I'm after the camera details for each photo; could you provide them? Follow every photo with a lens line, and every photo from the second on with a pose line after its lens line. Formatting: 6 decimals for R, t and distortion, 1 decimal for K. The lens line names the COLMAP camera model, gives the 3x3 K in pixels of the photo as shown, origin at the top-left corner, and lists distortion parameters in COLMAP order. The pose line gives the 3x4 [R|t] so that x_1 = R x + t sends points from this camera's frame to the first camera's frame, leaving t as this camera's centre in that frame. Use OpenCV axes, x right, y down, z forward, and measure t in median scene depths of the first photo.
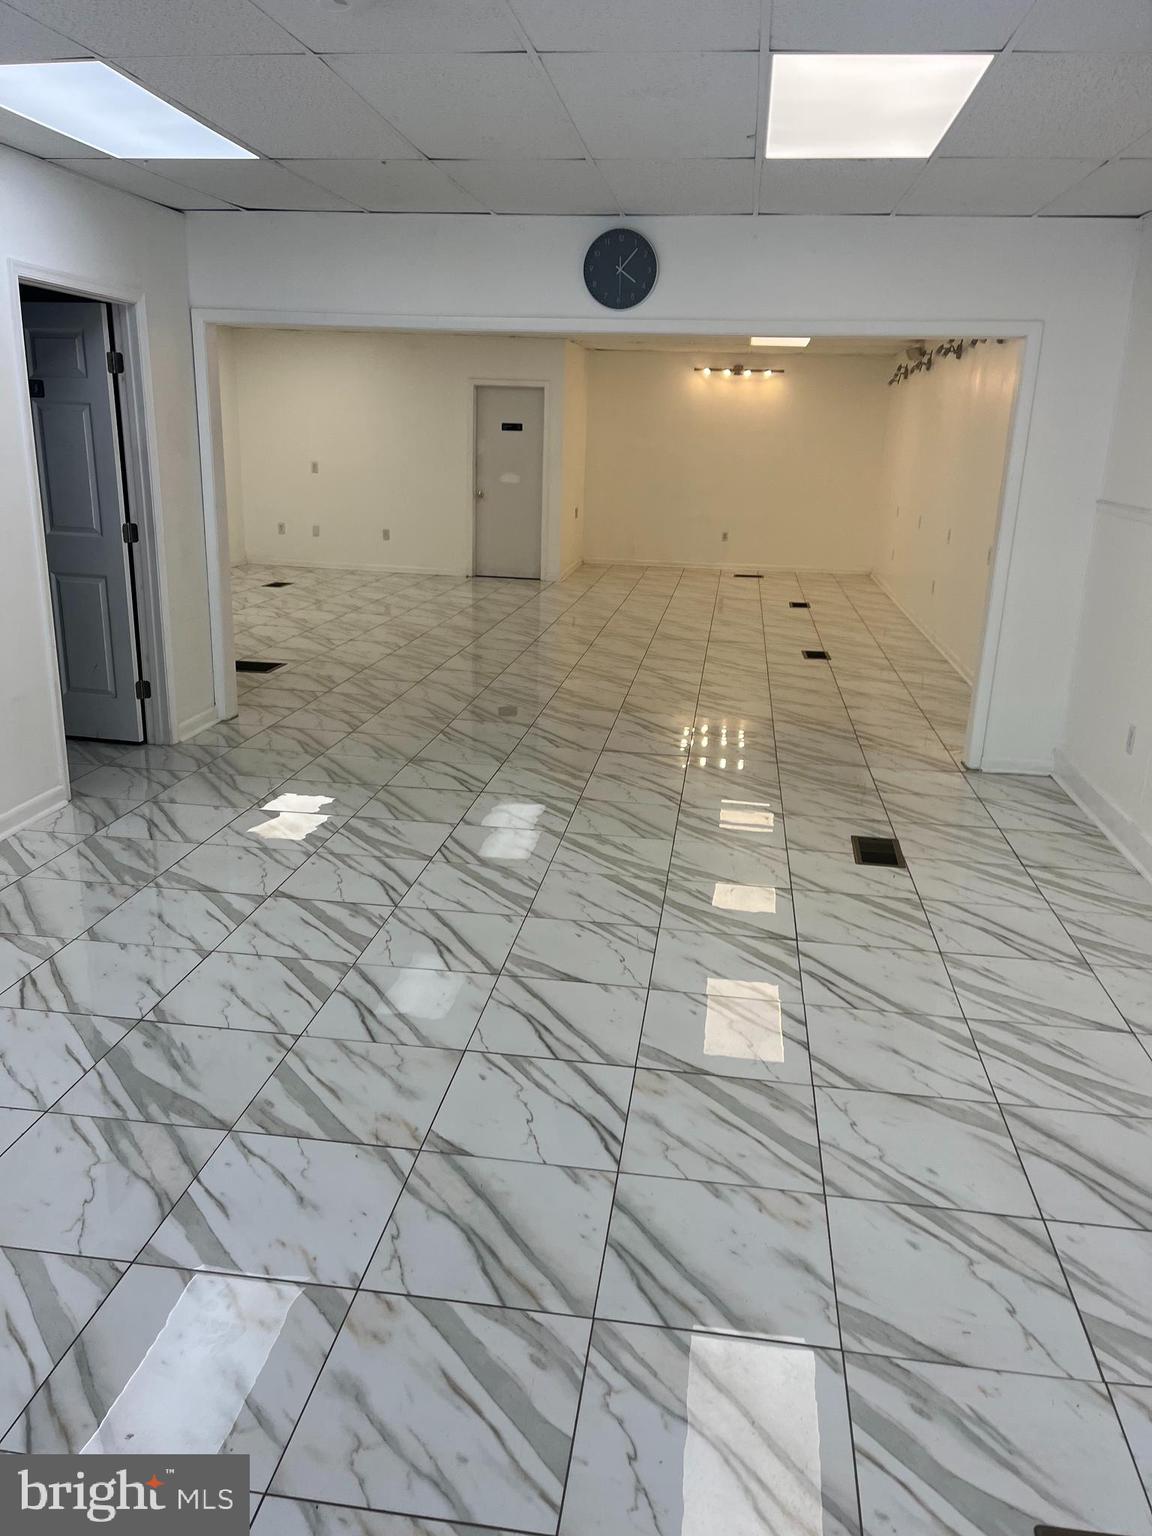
lens RADIAL K [[1163.8, 0, 575.1], [0, 1163.8, 770.4], [0, 0, 1]] dist [0.004946, -0.009239]
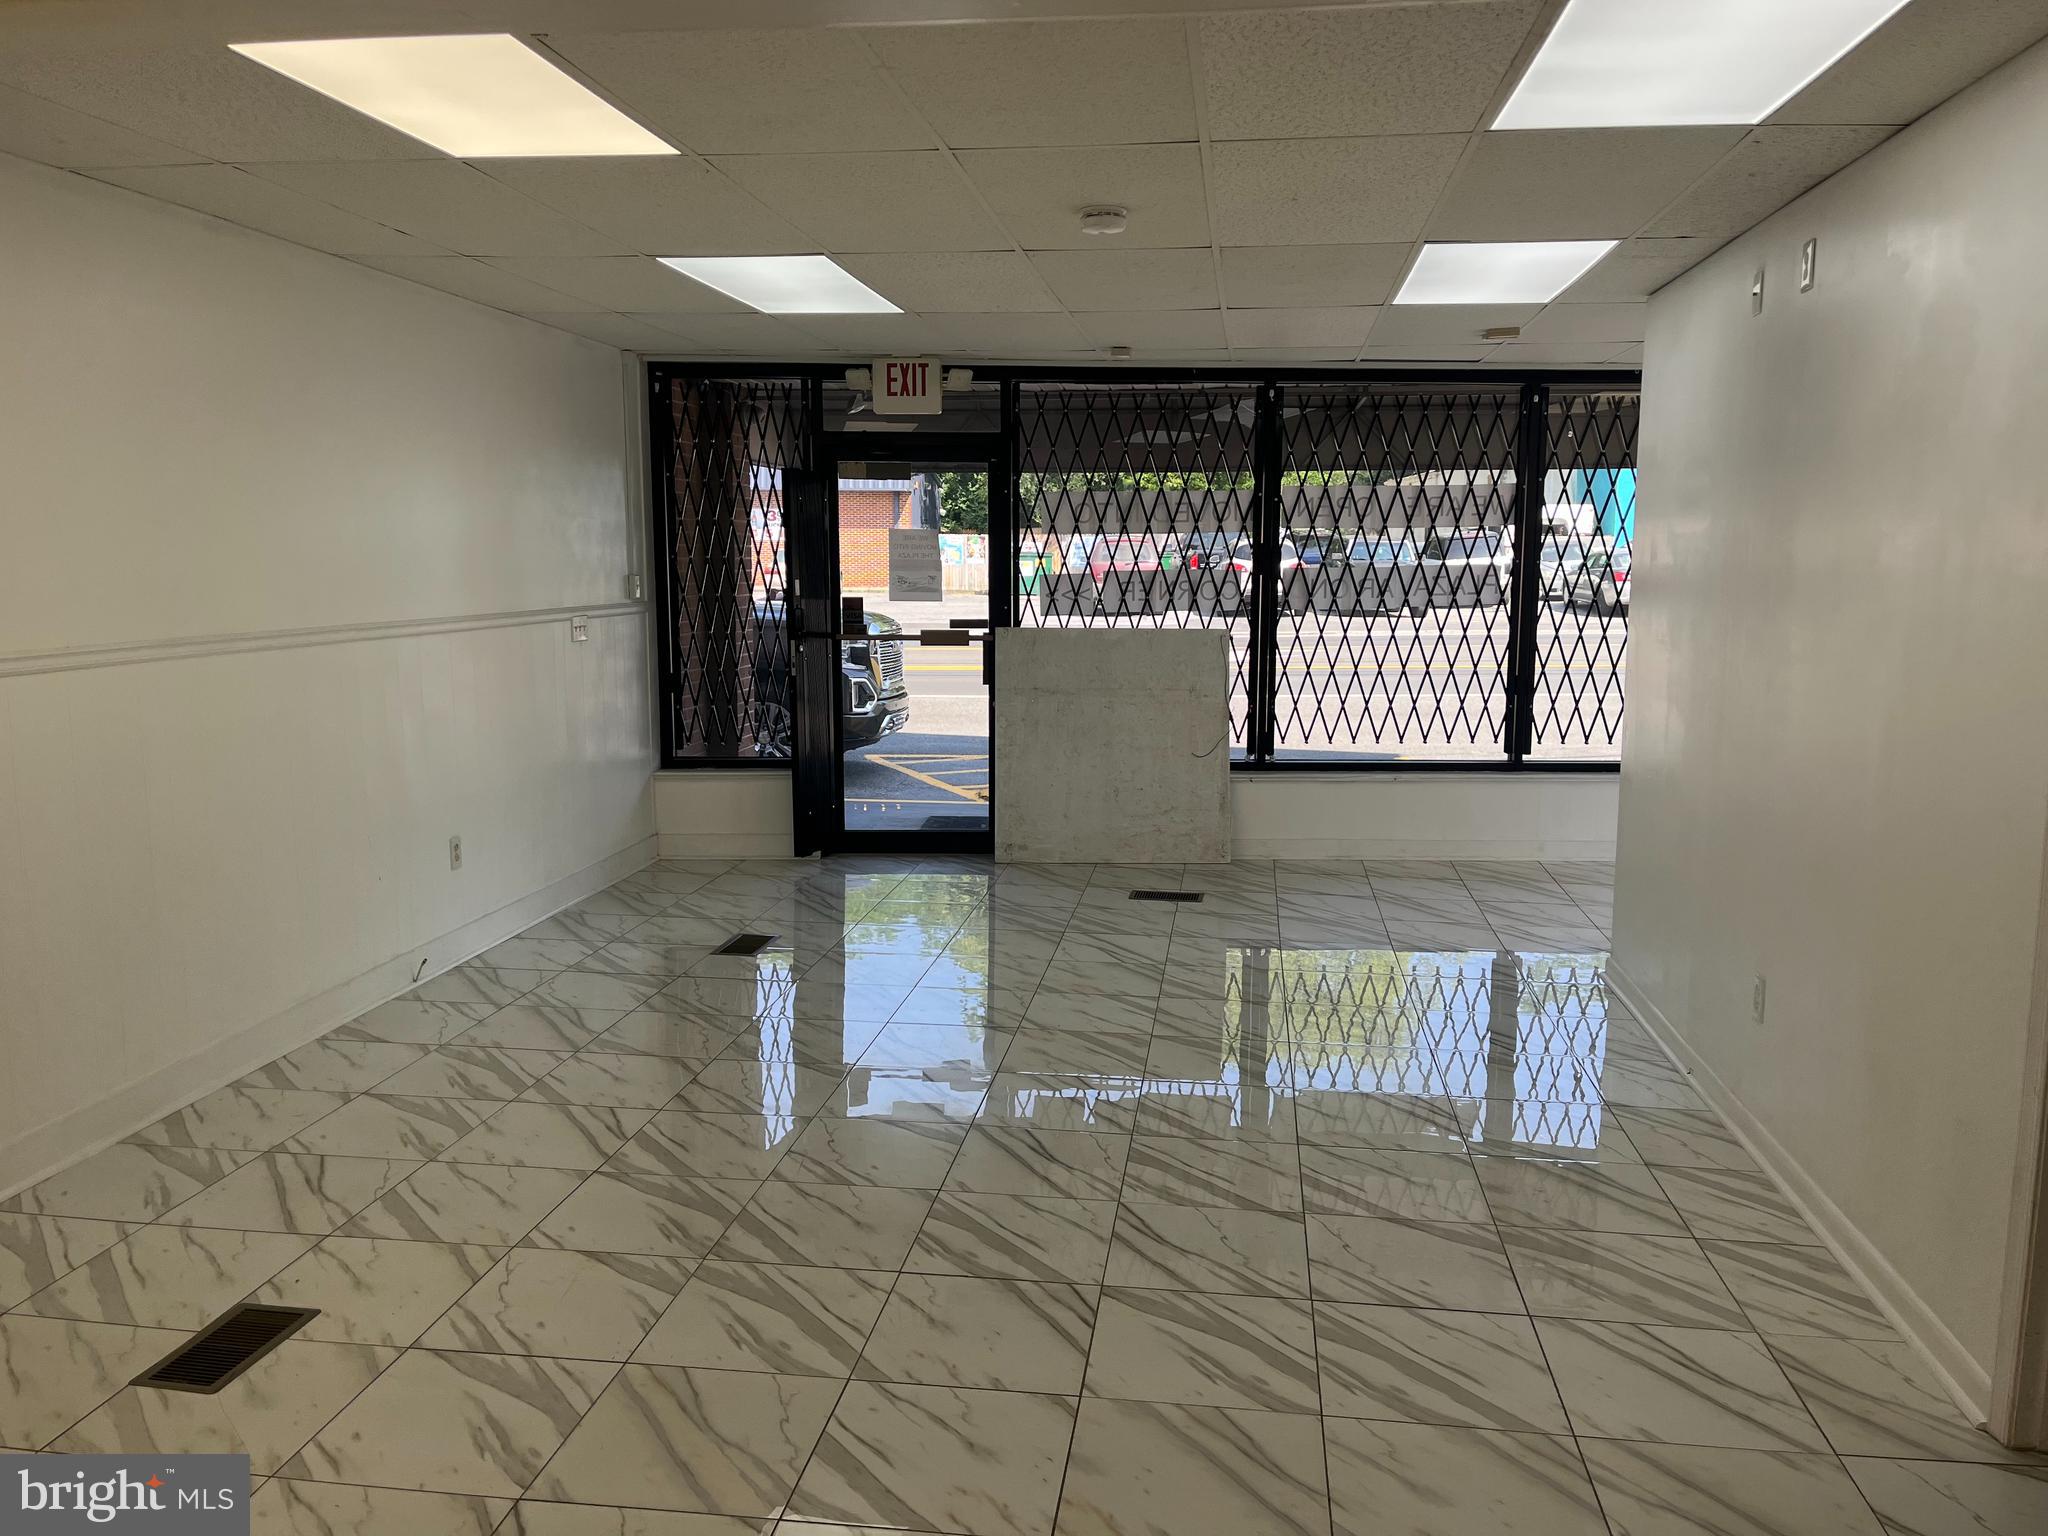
lens RADIAL K [[1551.7, 0, 1027.1], [0, 1551.7, 770.8], [0, 0, 1]] dist [0.004946, -0.009239]
pose [[-0.999385, -0.034939, -0.002905, -0.110430], [-0.033093, 0.912740, 0.407198, -0.675637], [-0.011575, 0.407044, -0.913335, 2.315895]]
